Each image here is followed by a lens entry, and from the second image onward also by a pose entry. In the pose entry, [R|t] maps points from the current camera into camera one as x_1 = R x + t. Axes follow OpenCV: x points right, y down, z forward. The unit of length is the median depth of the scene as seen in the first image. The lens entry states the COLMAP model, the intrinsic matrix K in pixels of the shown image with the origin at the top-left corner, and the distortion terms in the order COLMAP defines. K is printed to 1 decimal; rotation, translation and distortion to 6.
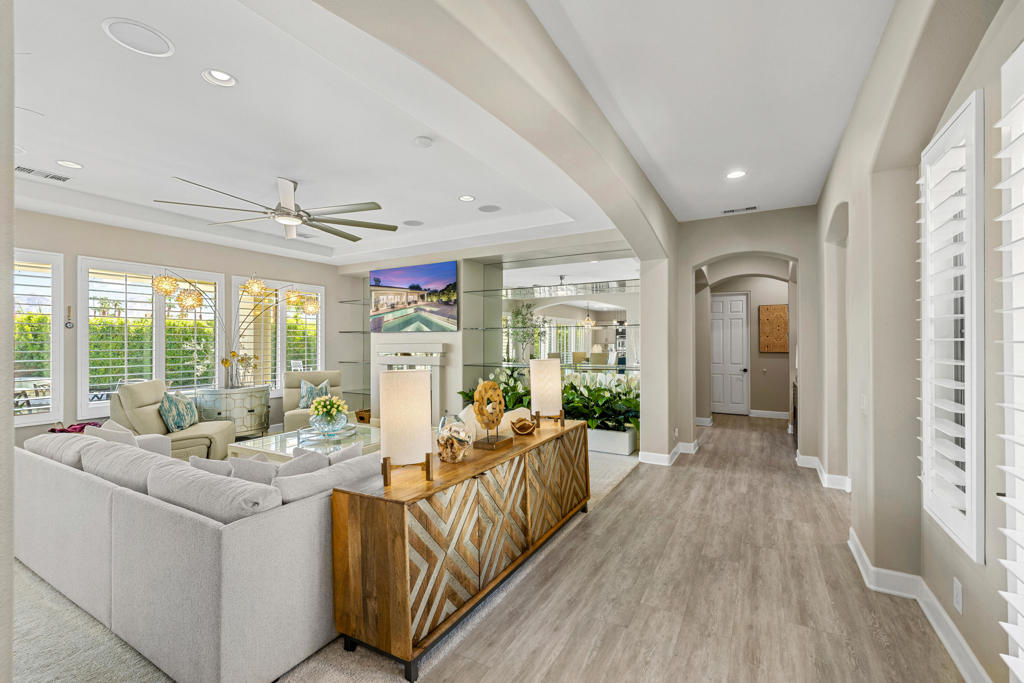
lens RADIAL K [[440.3, 0, 512.3], [0, 440.3, 360.5], [0, 0, 1]] dist [0.001174, 0.000105]
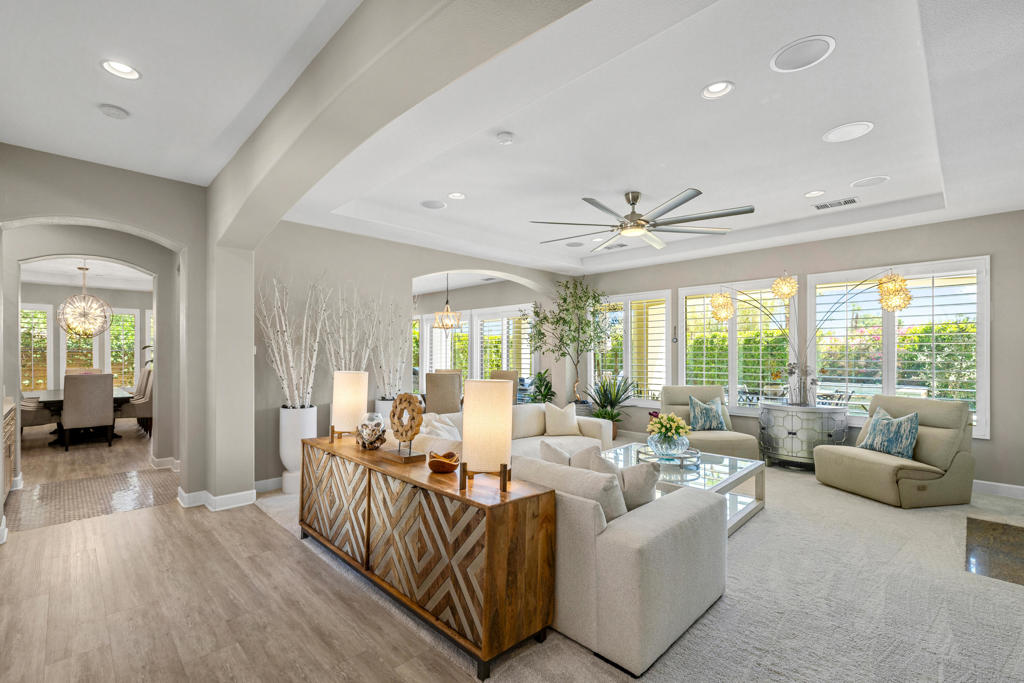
lens RADIAL K [[440.9, 0, 481.7], [0, 440.9, 355.6], [0, 0, 1]] dist [-0.001283, 0.000041]
pose [[-0.297511, 0.004303, -0.954709, 0.852073], [-0.038345, 0.999129, 0.016453, -0.055114], [0.953948, 0.041503, -0.297087, 1.469860]]
